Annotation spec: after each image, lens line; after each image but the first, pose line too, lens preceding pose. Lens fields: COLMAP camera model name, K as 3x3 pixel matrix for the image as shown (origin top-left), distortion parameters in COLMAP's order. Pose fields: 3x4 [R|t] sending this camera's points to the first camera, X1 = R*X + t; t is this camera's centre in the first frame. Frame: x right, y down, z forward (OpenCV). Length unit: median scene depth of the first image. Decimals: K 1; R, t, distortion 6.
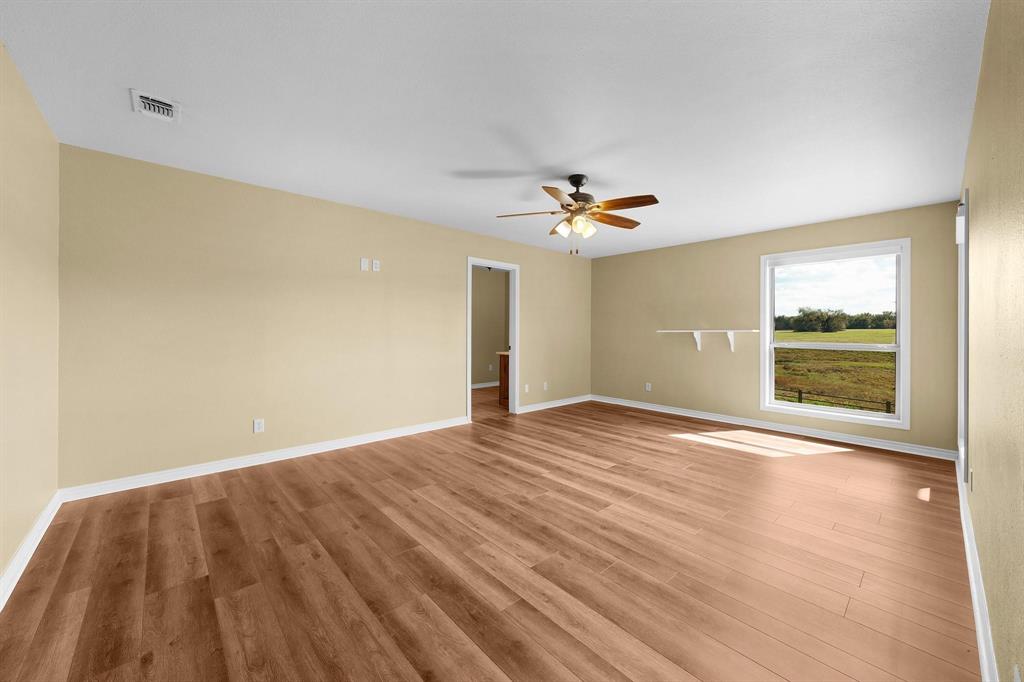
lens RADIAL K [[389.6, 0, 520.1], [0, 389.6, 335.6], [0, 0, 1]] dist [-0.000174, 0.000169]
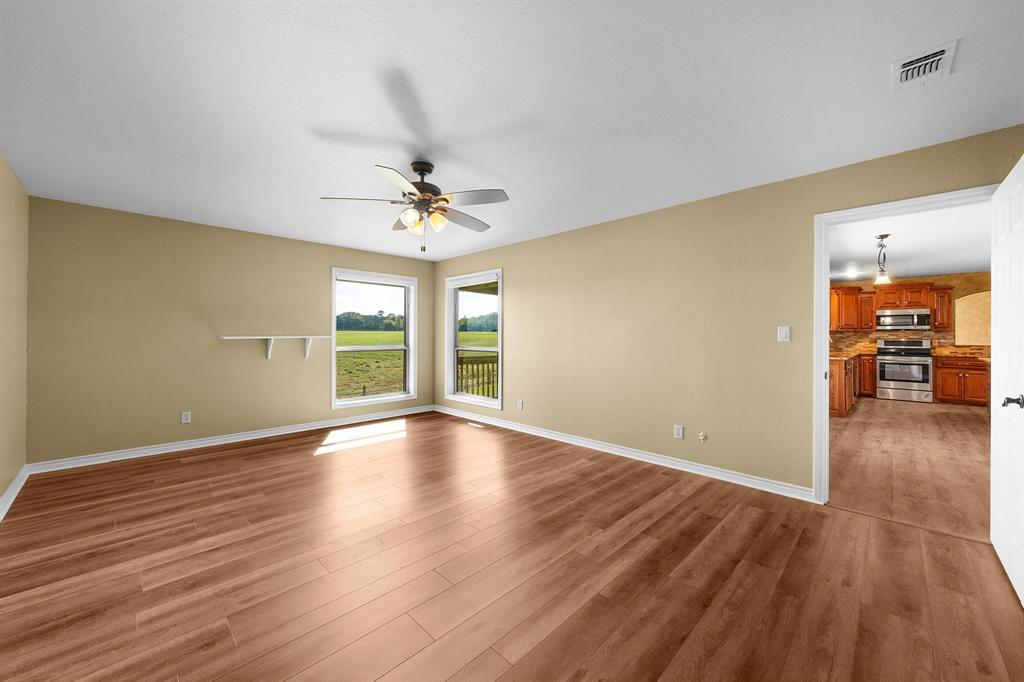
lens RADIAL K [[389.6, 0, 517.0], [0, 389.6, 337.0], [0, 0, 1]] dist [-0.000174, 0.000169]
pose [[-0.052740, -0.008640, 0.998571, -1.240538], [0.012484, 0.999879, 0.009311, -0.034746], [-0.998530, 0.012958, -0.052625, 1.385201]]
